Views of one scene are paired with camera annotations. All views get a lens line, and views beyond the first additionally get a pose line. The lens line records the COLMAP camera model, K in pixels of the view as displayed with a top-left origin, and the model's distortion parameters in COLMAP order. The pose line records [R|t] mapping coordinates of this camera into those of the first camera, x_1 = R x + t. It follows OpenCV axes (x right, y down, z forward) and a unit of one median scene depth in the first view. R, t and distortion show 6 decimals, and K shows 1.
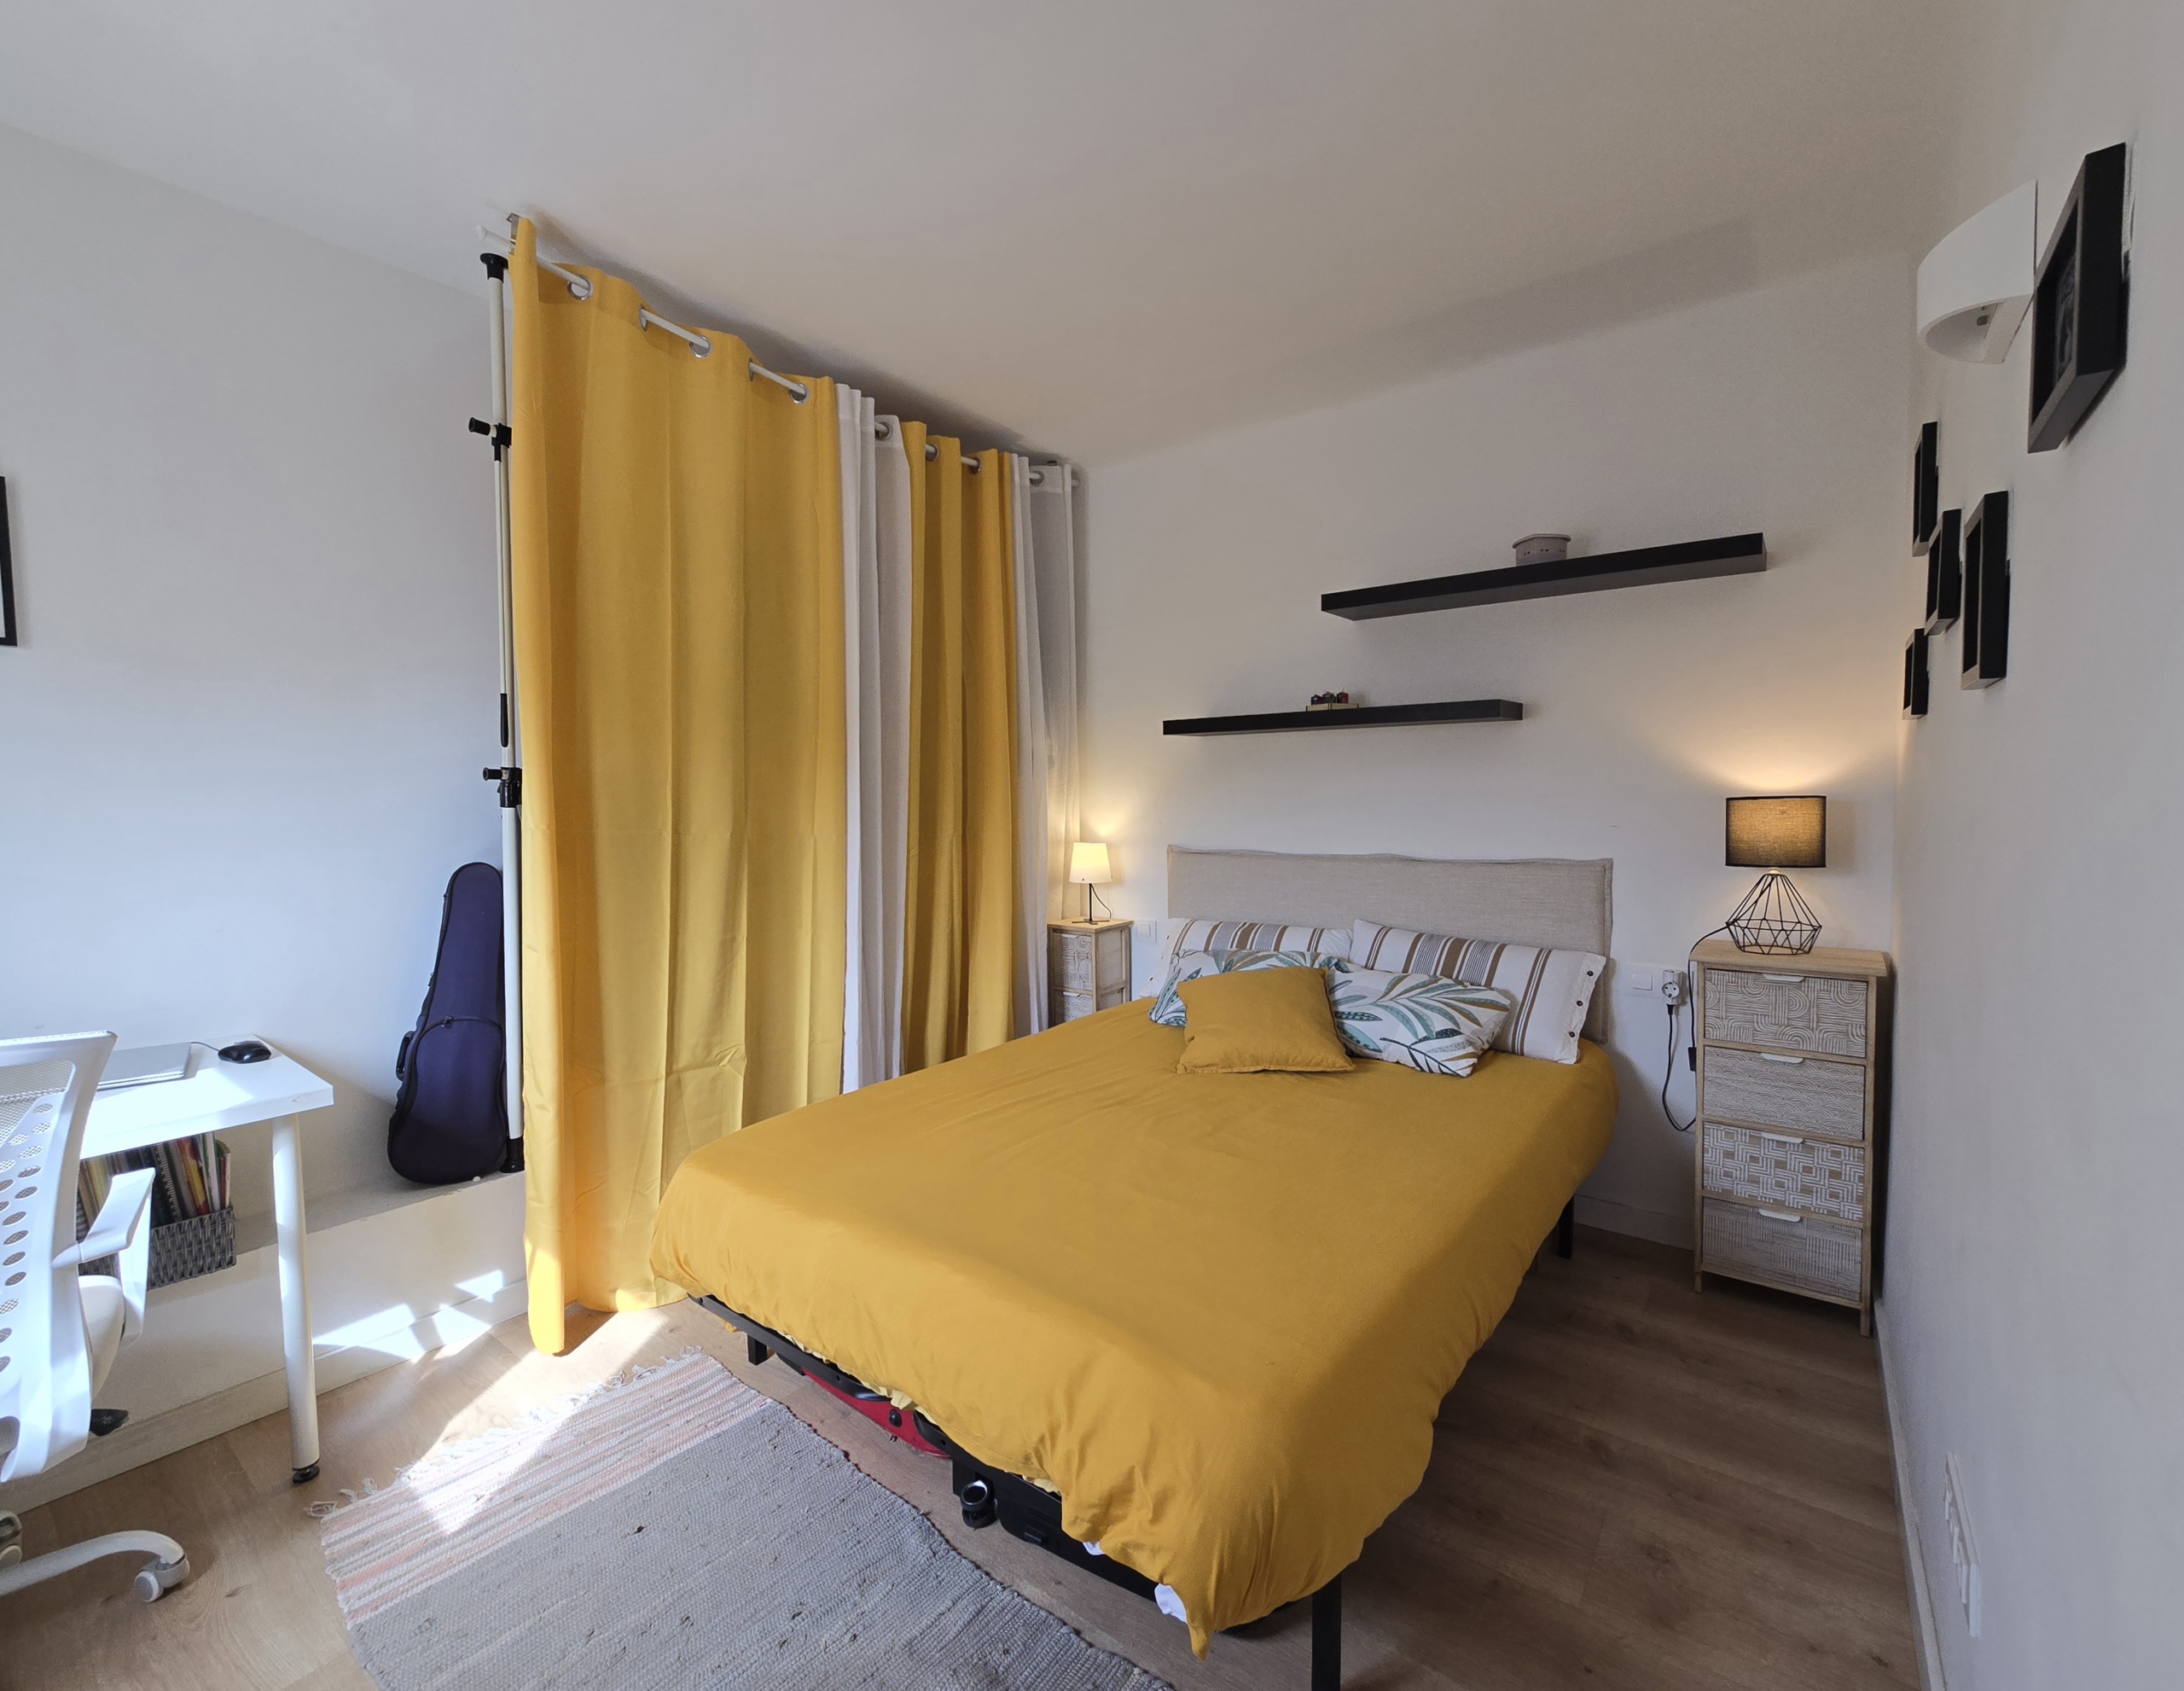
lens RADIAL K [[926.5, 0, 1092.0], [0, 926.5, 845.5], [0, 0, 1]] dist [-0.002112, -0.000768]
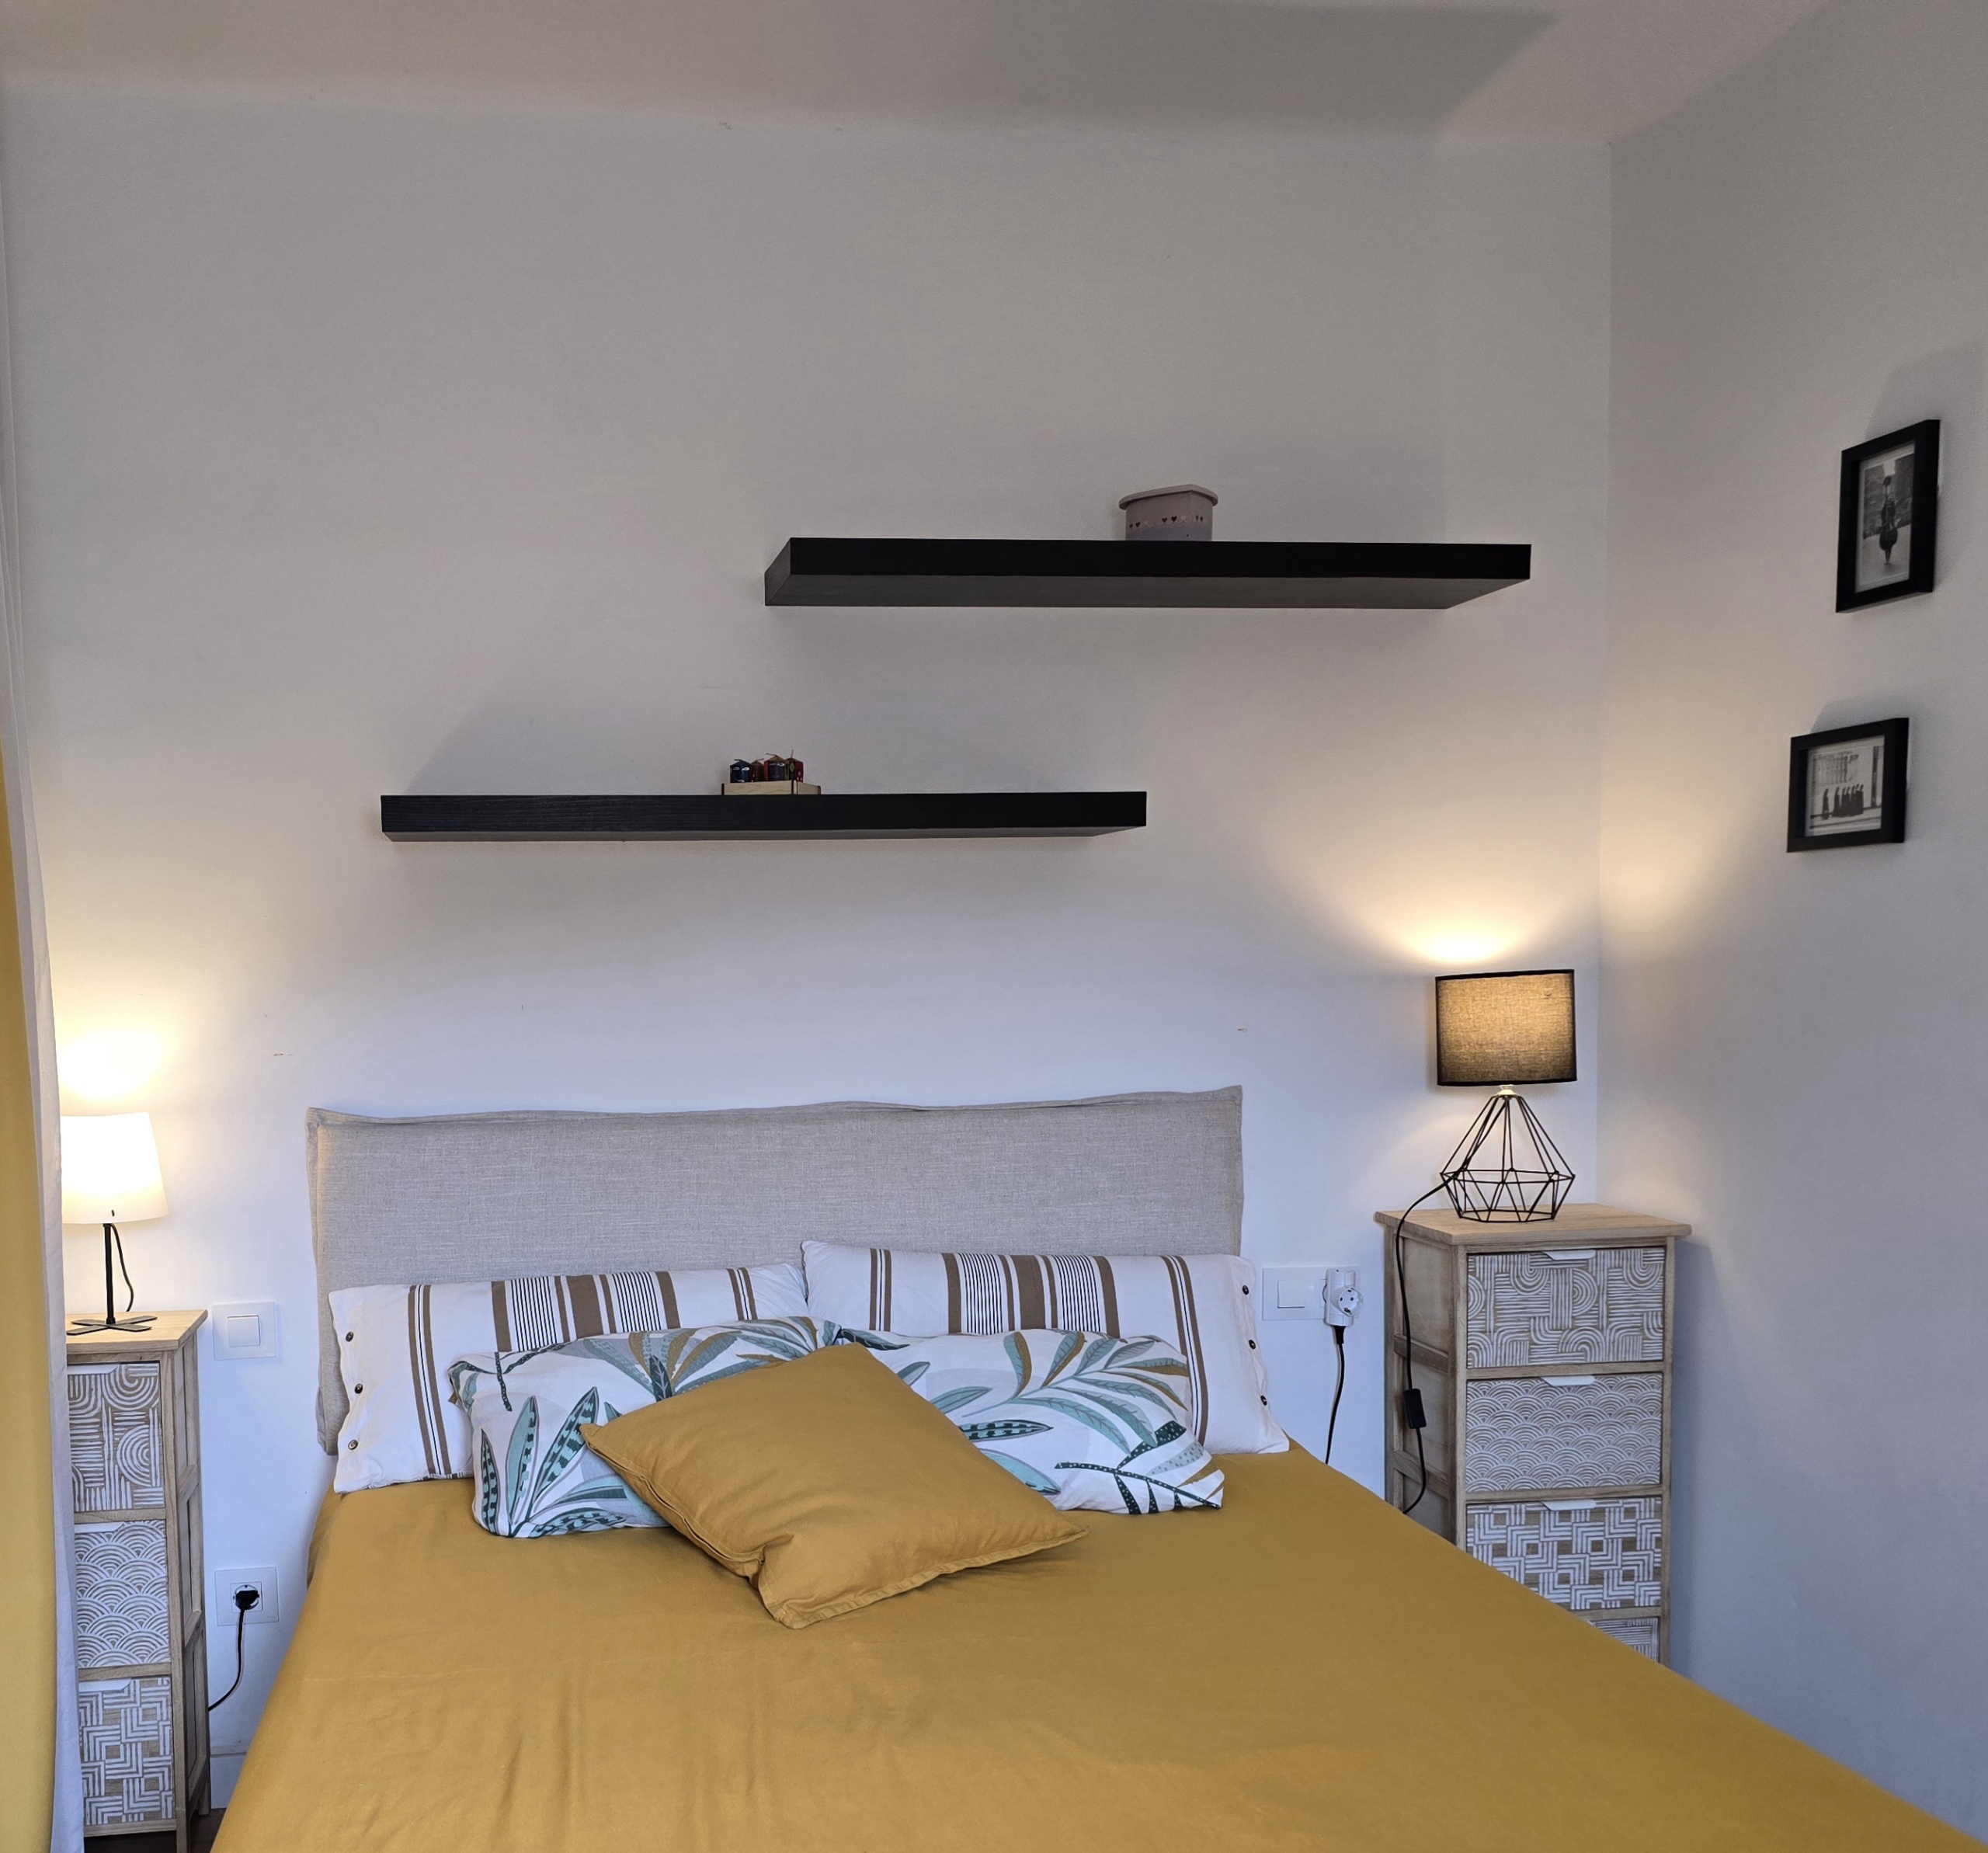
lens RADIAL K [[1930.7, 0, 993.7], [0, 1930.7, 1136.9], [0, 0, 1]] dist [0.031410, 0.000121]
pose [[0.725518, -0.060203, 0.685565, -0.352241], [0.050932, 0.998132, 0.033750, -0.002912], [-0.686316, 0.010431, 0.727228, 0.232864]]
